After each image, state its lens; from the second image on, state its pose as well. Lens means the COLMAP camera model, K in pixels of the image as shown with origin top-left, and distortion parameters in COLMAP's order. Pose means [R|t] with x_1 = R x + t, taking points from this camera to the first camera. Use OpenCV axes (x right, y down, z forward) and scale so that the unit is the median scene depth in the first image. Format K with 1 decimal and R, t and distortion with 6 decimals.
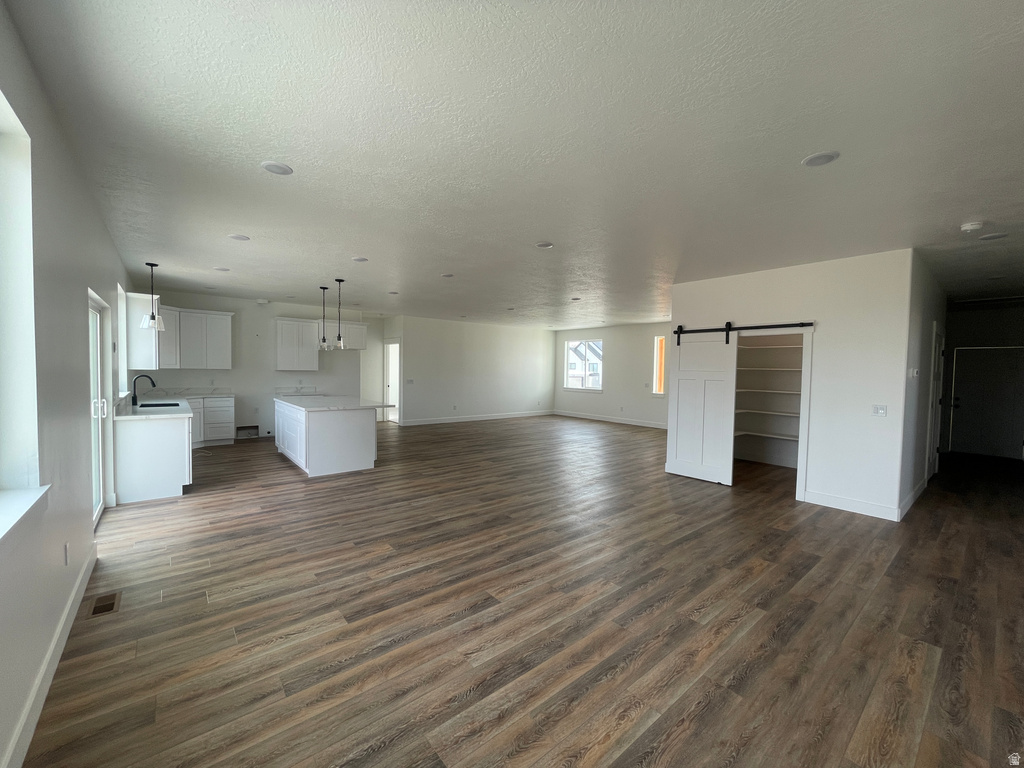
lens RADIAL K [[413.9, 0, 512.0], [0, 413.9, 384.0], [0, 0, 1]] dist [-0.001490, -0.000994]
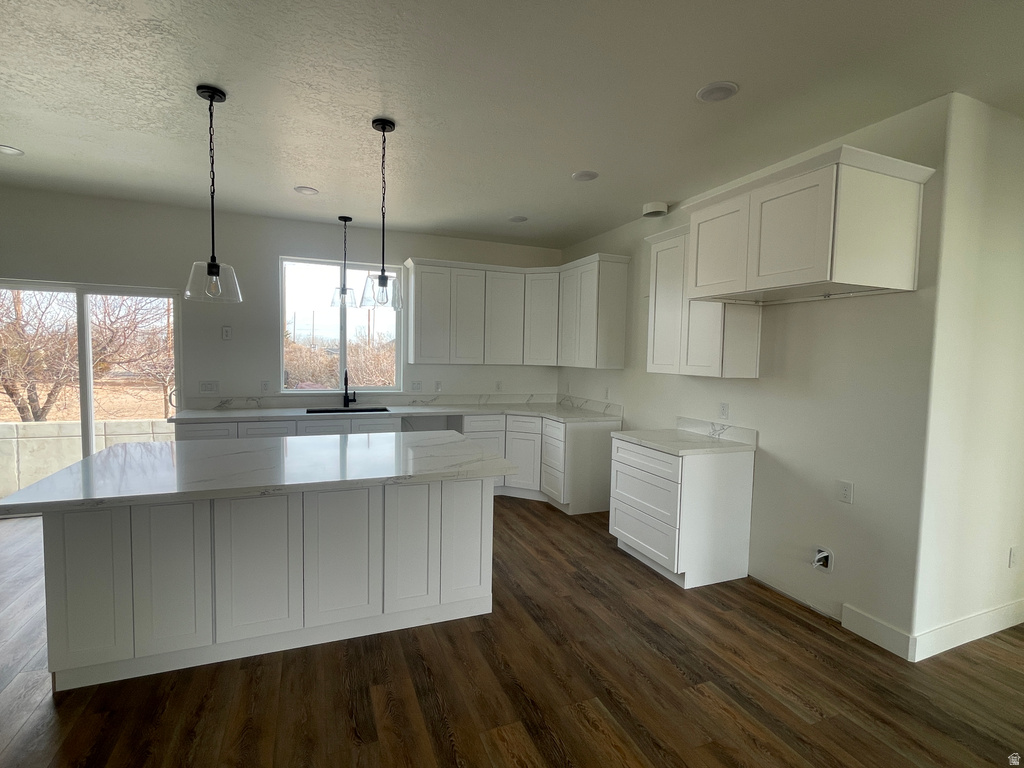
lens RADIAL K [[496.4, 0, 512.0], [0, 496.4, 384.0], [0, 0, 1]] dist [0.003485, 0.000348]
pose [[-0.303049, 0.034830, -0.952338, -0.116321], [-0.059796, 0.996668, 0.055479, -0.062029], [0.951097, 0.073759, -0.299956, 1.561957]]
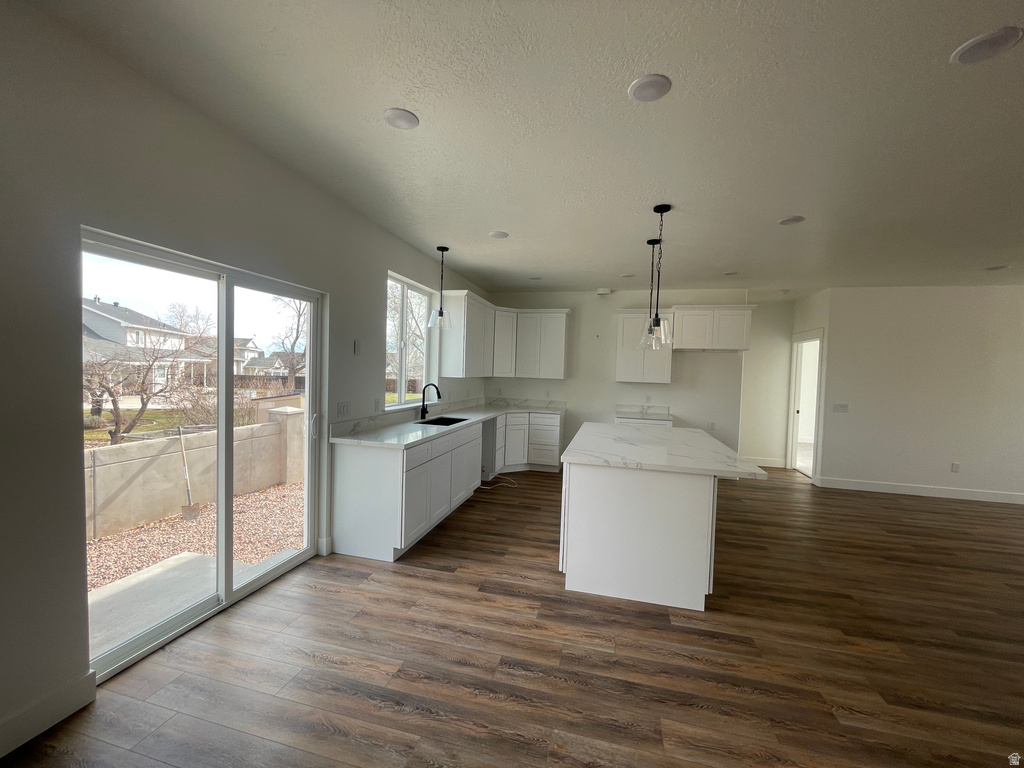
lens RADIAL K [[413.9, 0, 512.0], [0, 413.9, 384.0], [0, 0, 1]] dist [-0.001490, -0.000994]
pose [[0.590127, 0.028144, -0.806820, -0.121433], [-0.050835, 0.998704, -0.002344, -0.027105], [0.805708, 0.042398, 0.590793, 0.633395]]
